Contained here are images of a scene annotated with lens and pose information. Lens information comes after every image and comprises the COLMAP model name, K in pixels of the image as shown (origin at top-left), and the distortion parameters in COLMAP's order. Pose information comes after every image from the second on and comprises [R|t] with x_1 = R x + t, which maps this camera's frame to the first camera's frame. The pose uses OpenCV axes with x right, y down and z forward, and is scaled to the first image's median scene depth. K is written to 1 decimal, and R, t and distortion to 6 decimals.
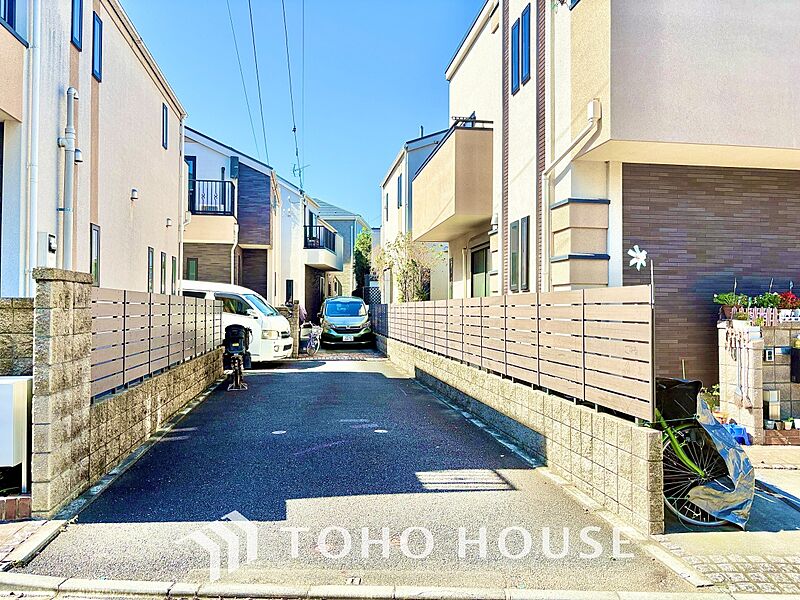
lens RADIAL K [[606.0, 0, 400.4], [0, 606.0, 299.5], [0, 0, 1]] dist [0.033699, -0.036536]
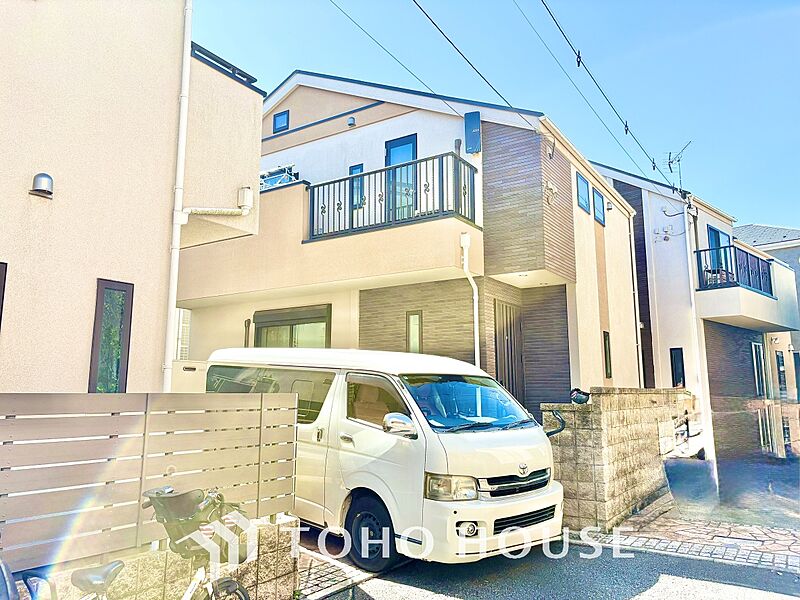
lens RADIAL K [[606.0, 0, 399.6], [0, 606.0, 300.4], [0, 0, 1]] dist [0.033699, -0.036536]
pose [[0.739010, -0.114761, -0.663848, 0.012334], [0.021387, 0.988884, -0.147142, 0.001199], [0.673355, 0.094541, 0.733250, 0.583851]]
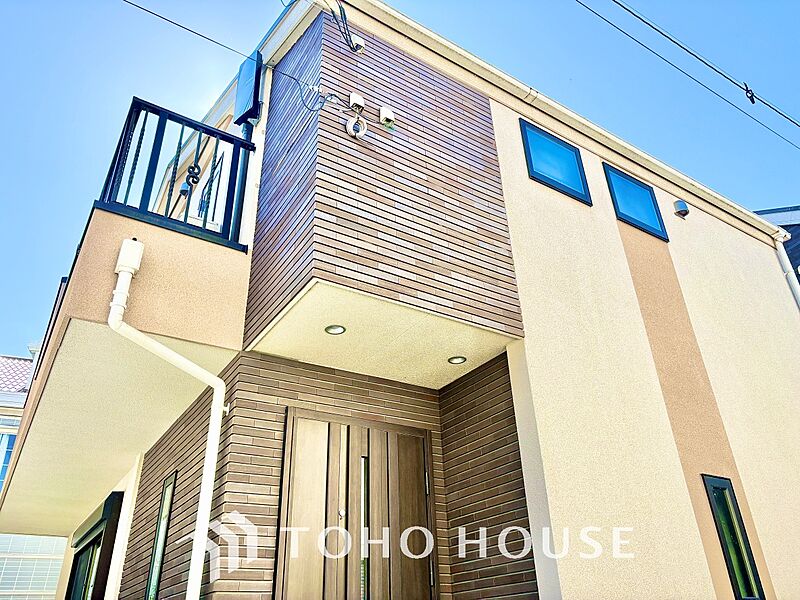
lens RADIAL K [[606.0, 0, 409.4], [0, 606.0, 304.4], [0, 0, 1]] dist [0.033699, -0.036536]
pose [[0.410962, -0.470929, -0.780600, -0.081978], [0.056145, 0.867696, -0.493915, -0.003125], [0.909922, 0.159153, 0.383030, 0.967632]]
